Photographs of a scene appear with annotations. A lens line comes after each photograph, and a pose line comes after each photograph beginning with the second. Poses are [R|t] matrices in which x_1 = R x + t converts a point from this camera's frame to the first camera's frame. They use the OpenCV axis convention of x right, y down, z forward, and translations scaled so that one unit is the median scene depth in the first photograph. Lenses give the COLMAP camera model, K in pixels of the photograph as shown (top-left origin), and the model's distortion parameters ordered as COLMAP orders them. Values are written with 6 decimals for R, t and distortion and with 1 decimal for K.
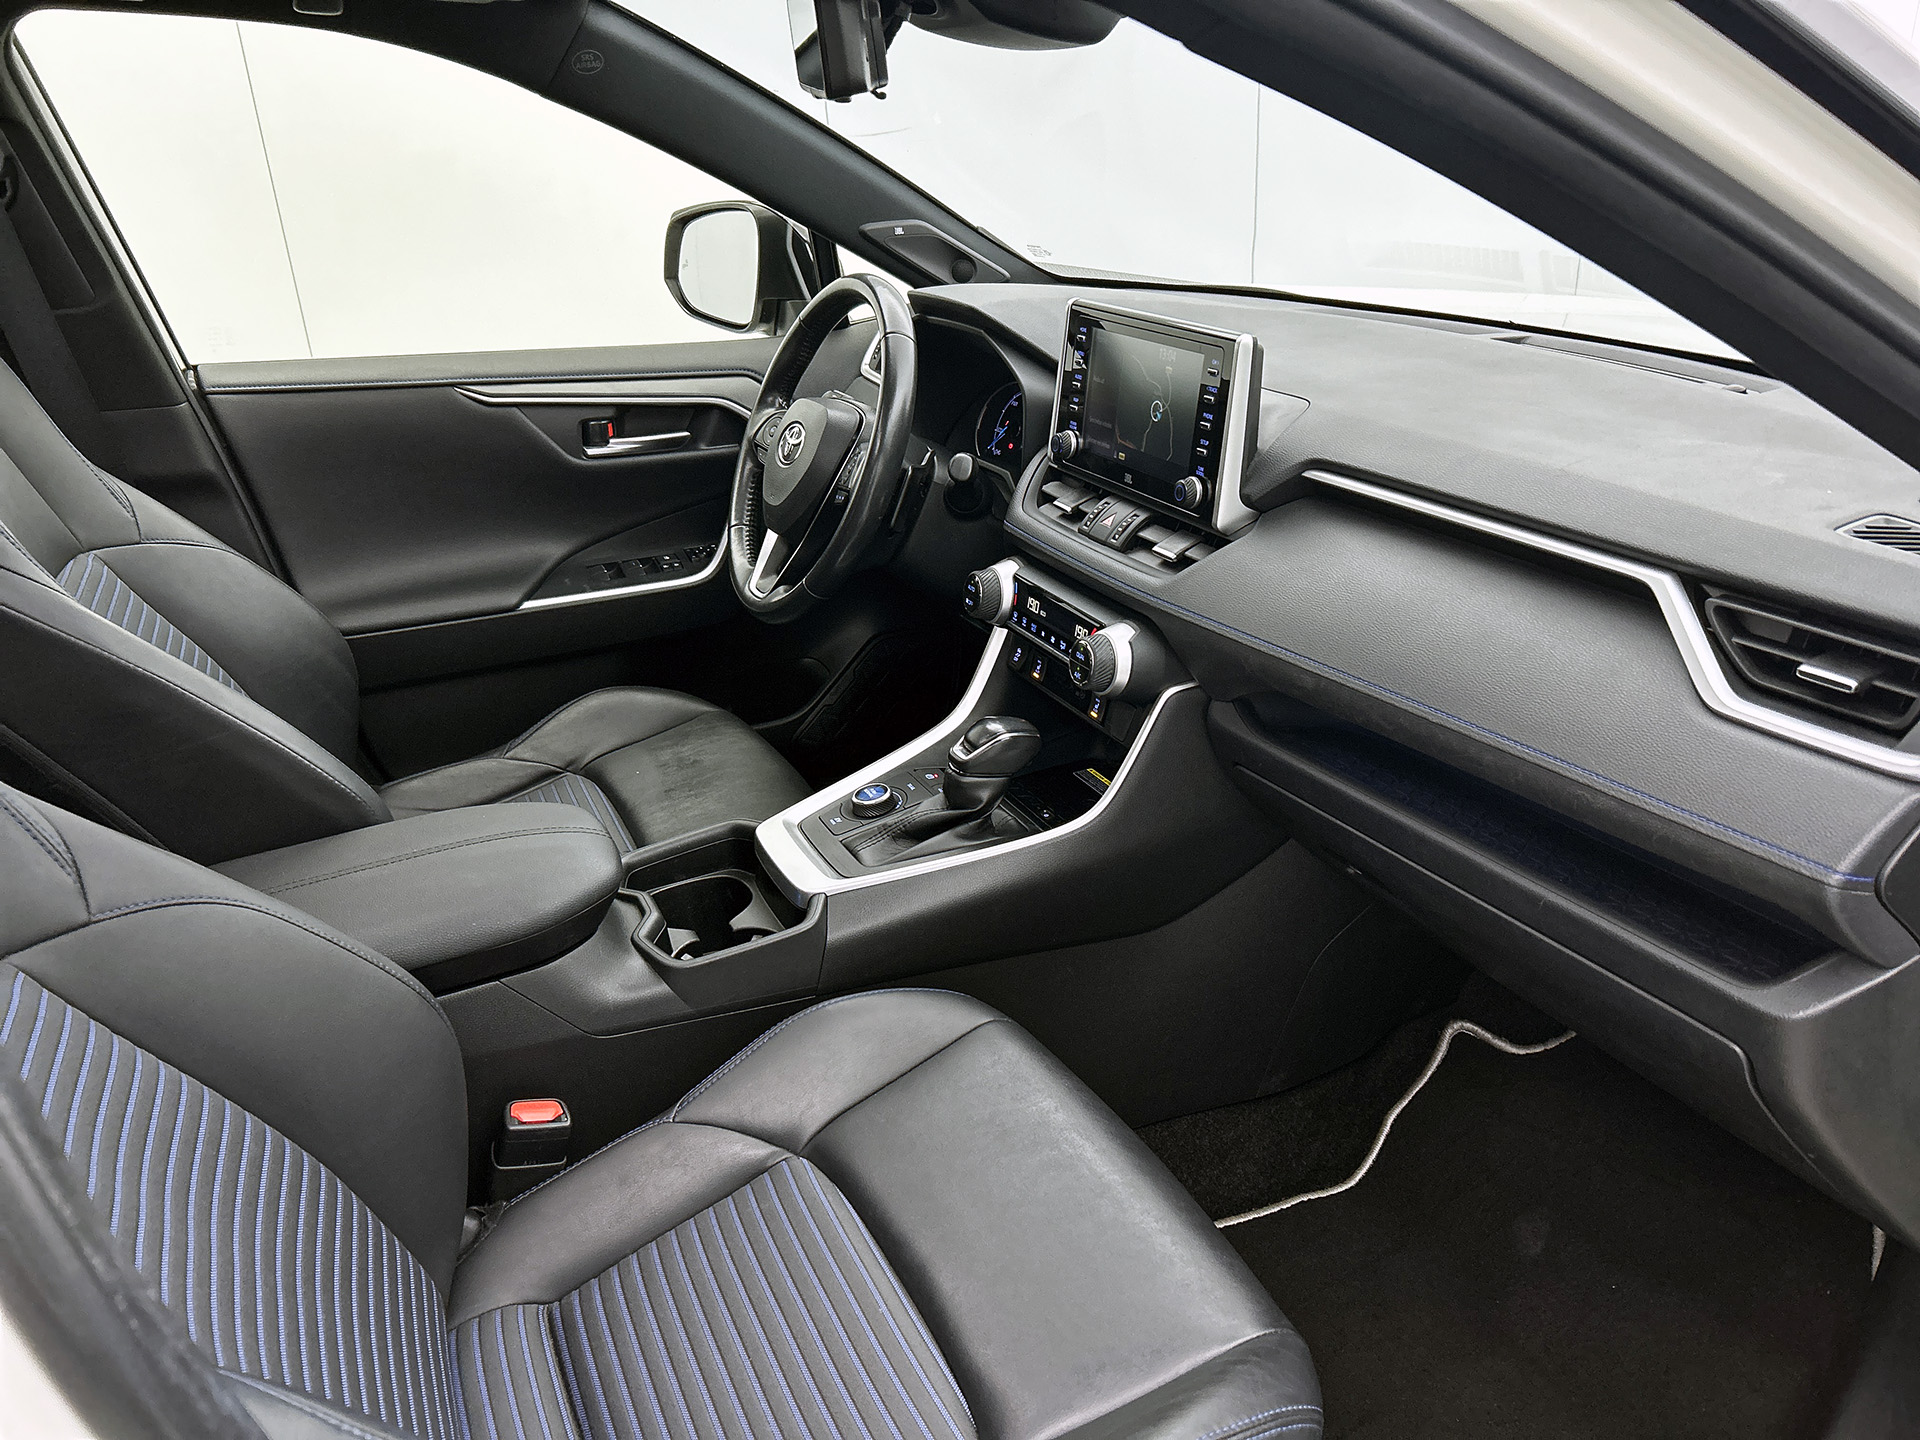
lens RADIAL K [[1461.9, 0, 960.0], [0, 1461.9, 720.0], [0, 0, 1]] dist [0.042605, -0.078079]
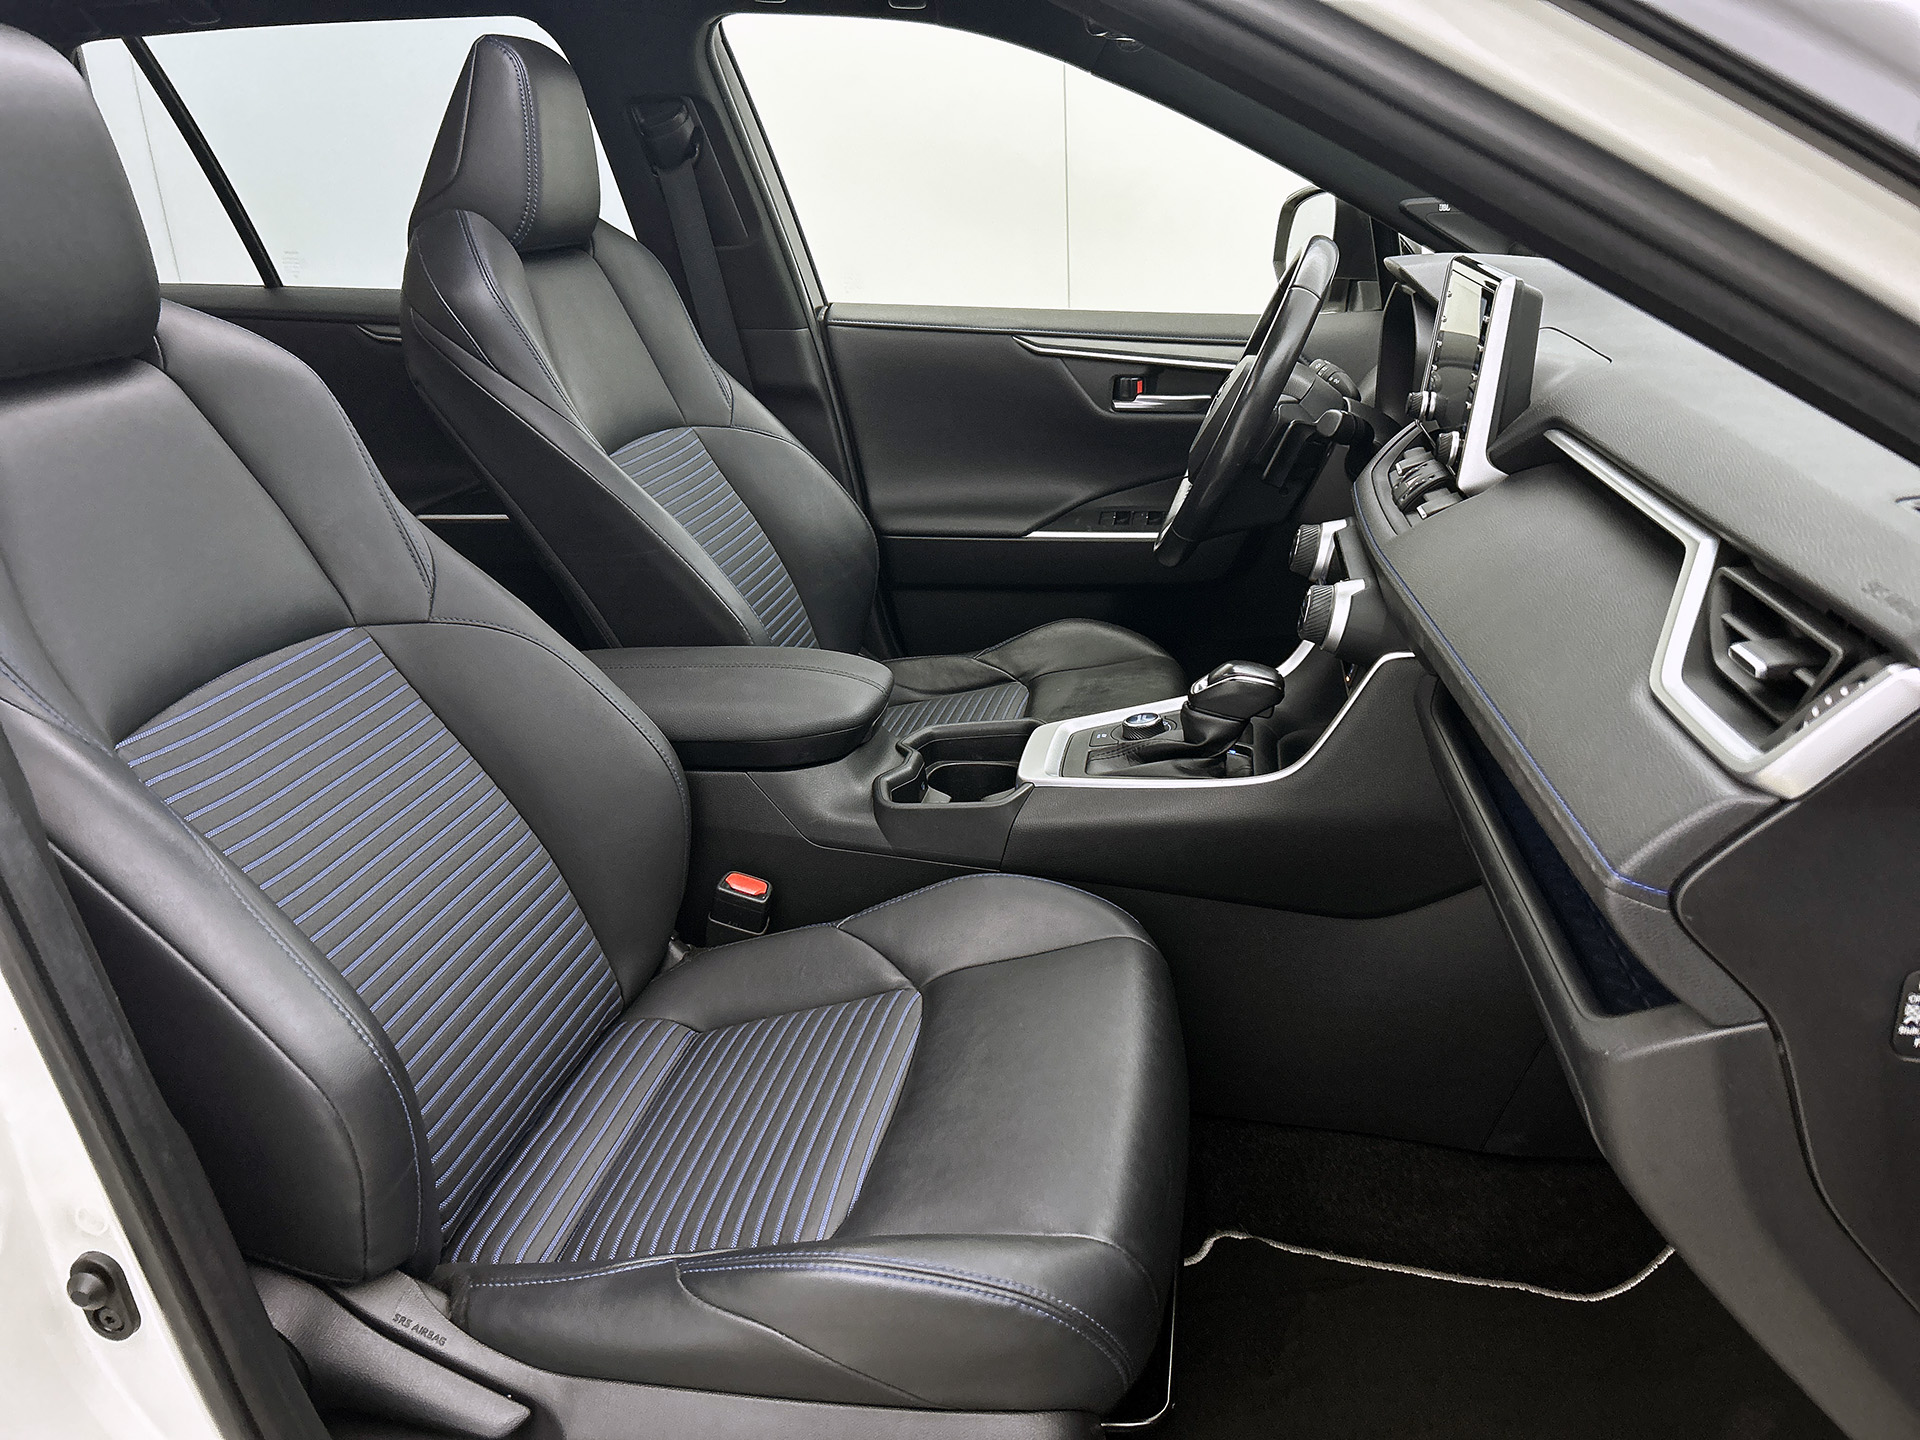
lens RADIAL K [[1461.9, 0, 960.0], [0, 1461.9, 720.0], [0, 0, 1]] dist [0.042605, -0.078079]
pose [[0.807616, 0.205443, -0.552766, 0.348348], [-0.221336, 0.974426, 0.038778, 0.033797], [0.546596, 0.091029, 0.832434, 0.054406]]
